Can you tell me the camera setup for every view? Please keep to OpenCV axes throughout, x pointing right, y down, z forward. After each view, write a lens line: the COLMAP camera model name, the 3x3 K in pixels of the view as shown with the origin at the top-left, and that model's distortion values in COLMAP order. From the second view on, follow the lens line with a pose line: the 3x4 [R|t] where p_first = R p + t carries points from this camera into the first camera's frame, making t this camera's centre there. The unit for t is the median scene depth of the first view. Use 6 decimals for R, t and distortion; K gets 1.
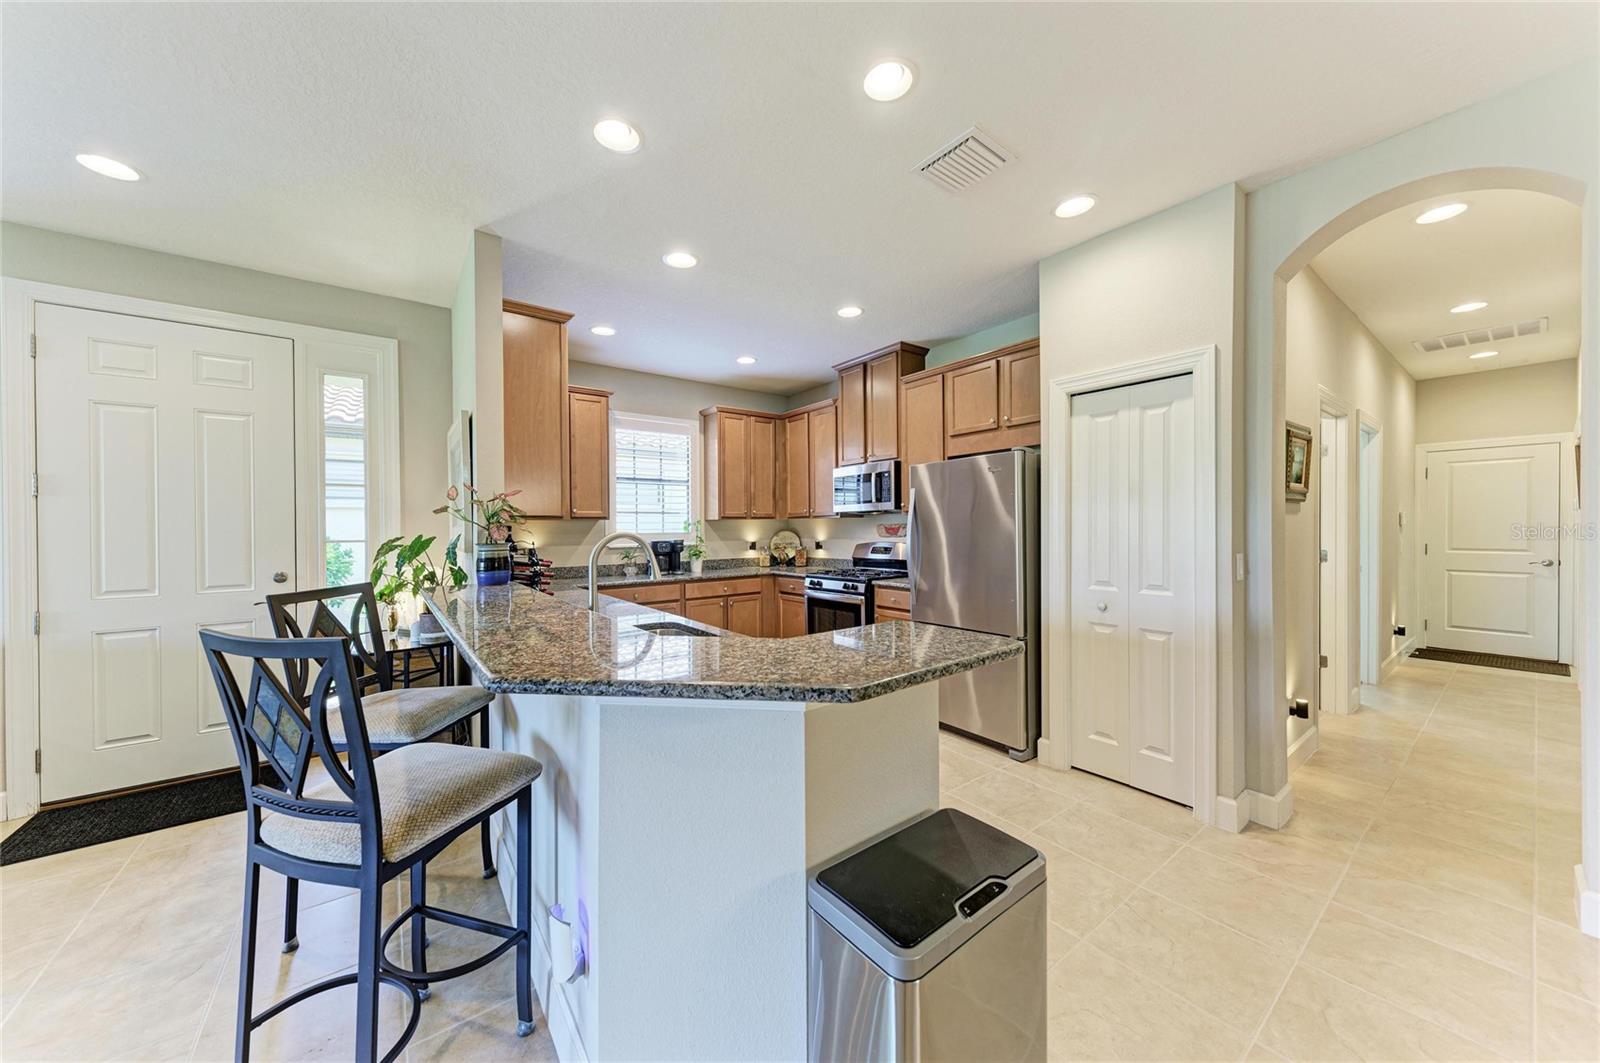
lens RADIAL K [[548.3, 0, 803.9], [0, 548.3, 530.7], [0, 0, 1]] dist [0.007122, -0.000153]
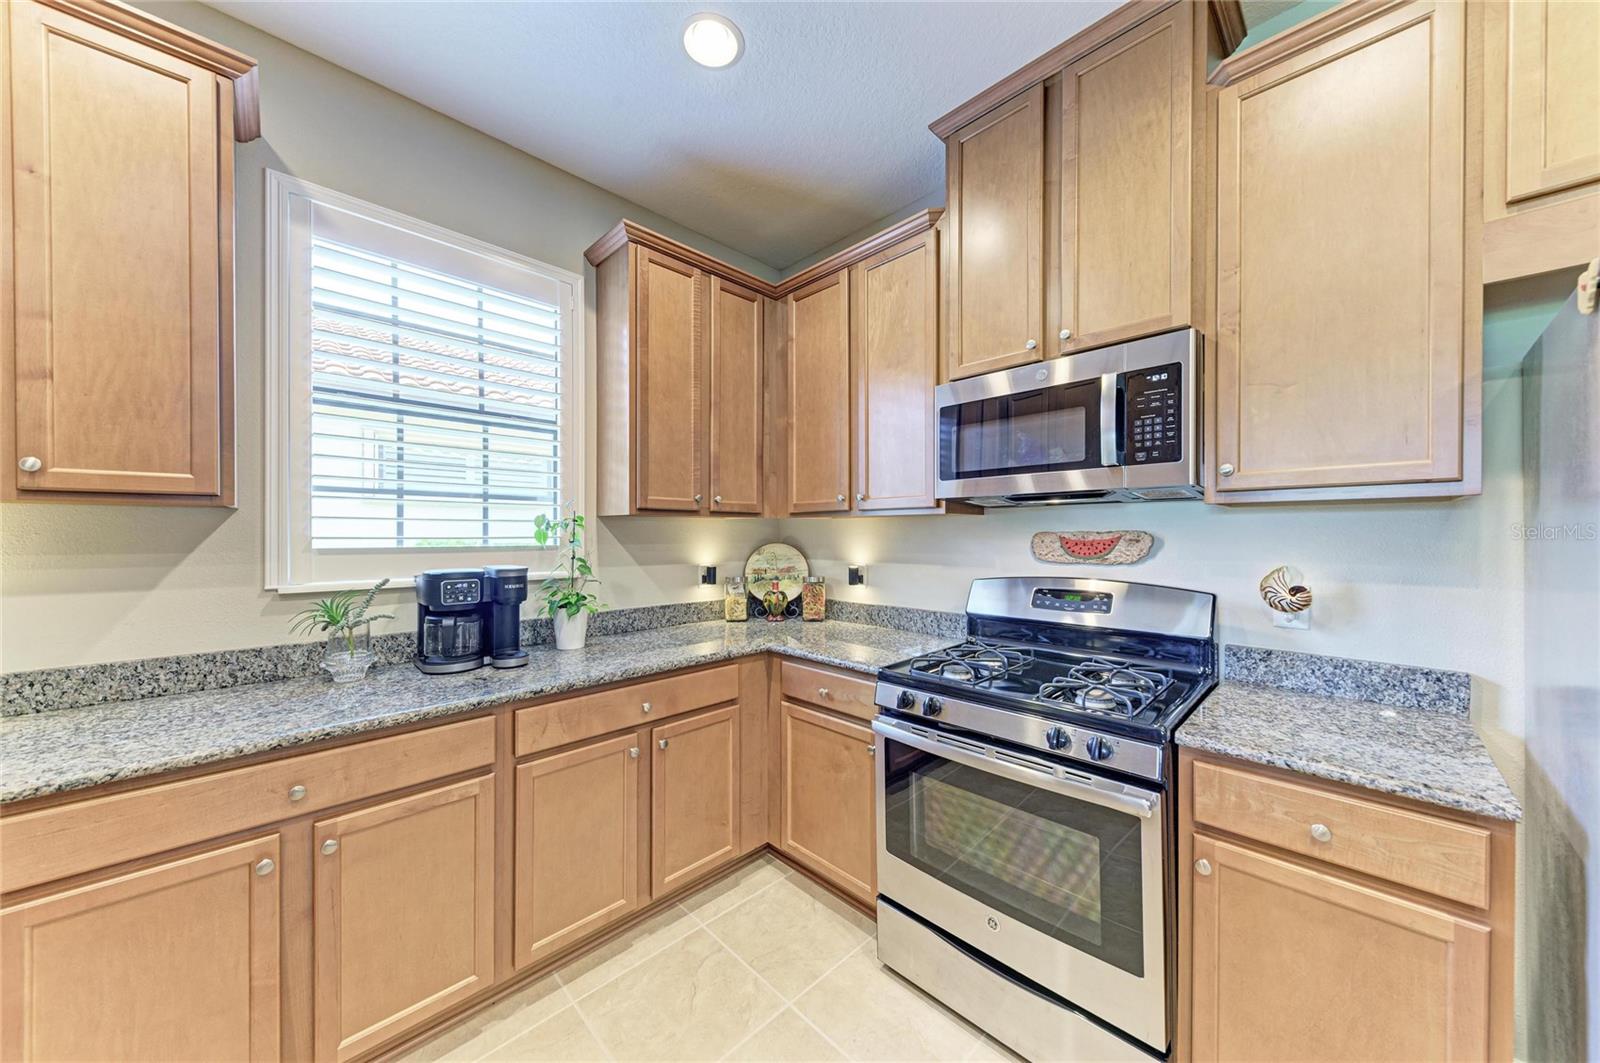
lens RADIAL K [[547.0, 0, 800.6], [0, 547.0, 533.4], [0, 0, 1]] dist [0.018950, -0.005179]
pose [[0.991930, 0.010184, 0.126378, -0.087028], [-0.009092, 0.999916, -0.009209, -0.004458], [-0.126462, 0.007986, 0.991939, 0.617655]]
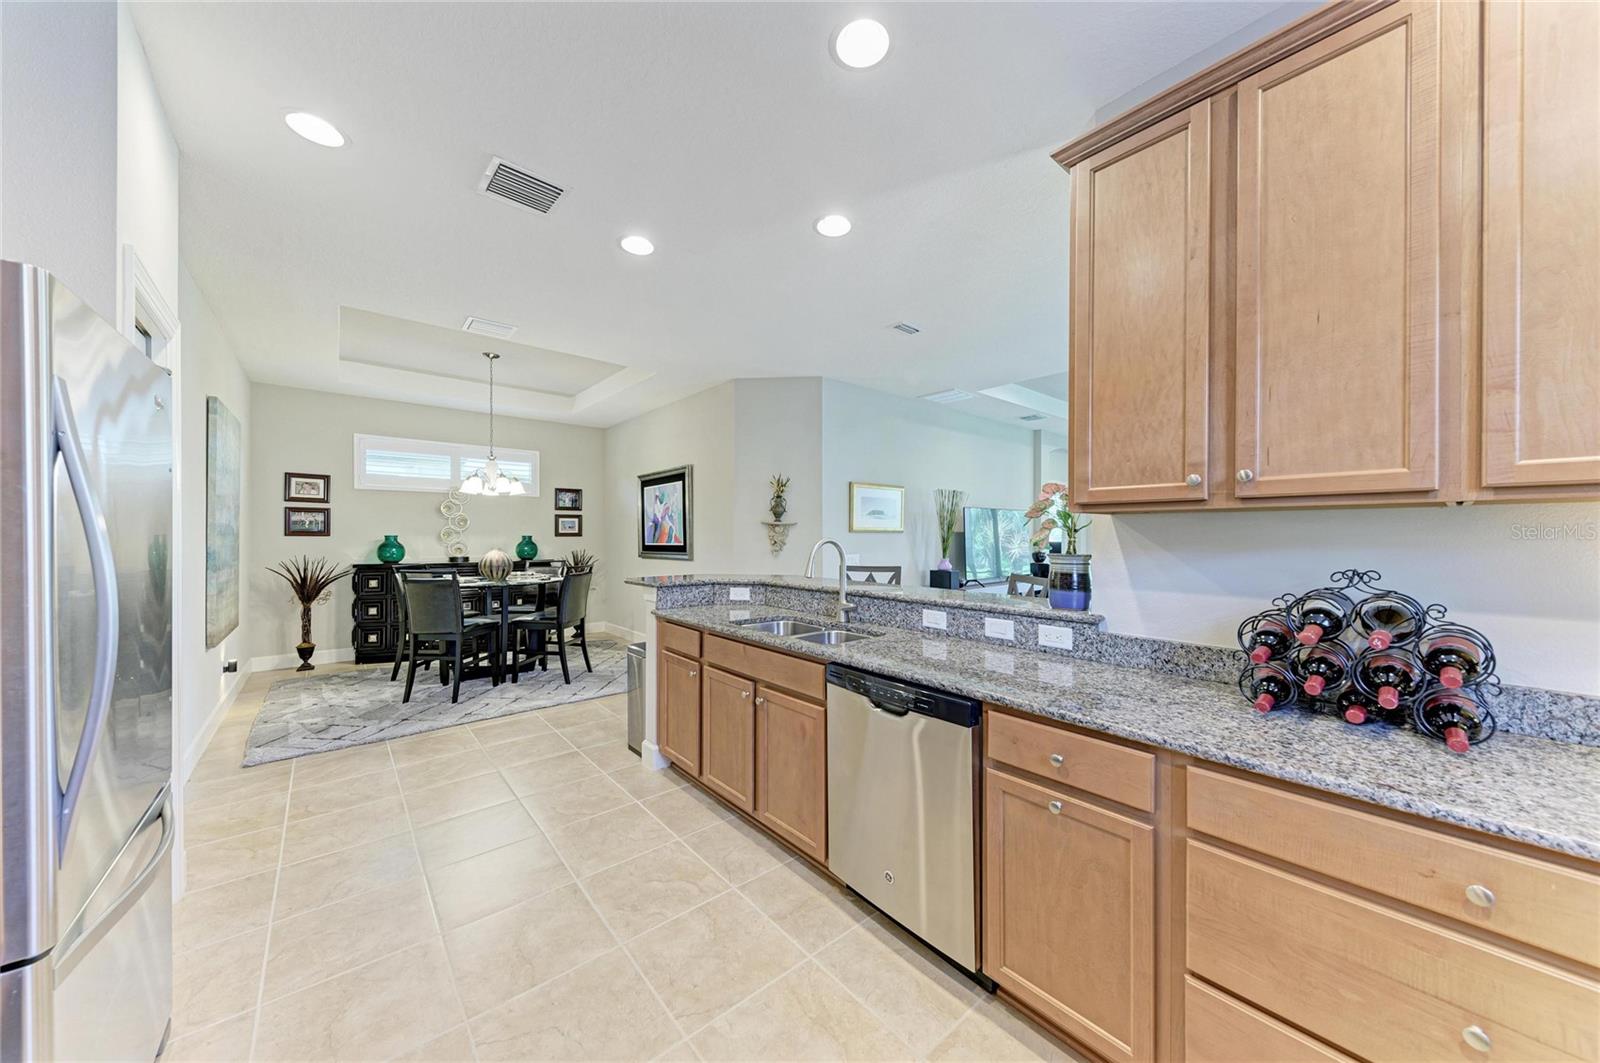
lens RADIAL K [[547.0, 0, 800.6], [0, 547.0, 533.4], [0, 0, 1]] dist [0.018950, -0.005179]
pose [[-0.998387, 0.007182, -0.056316, -0.074539], [0.006929, 0.999965, 0.004685, -0.006330], [0.056347, 0.004288, -0.998402, 0.904875]]
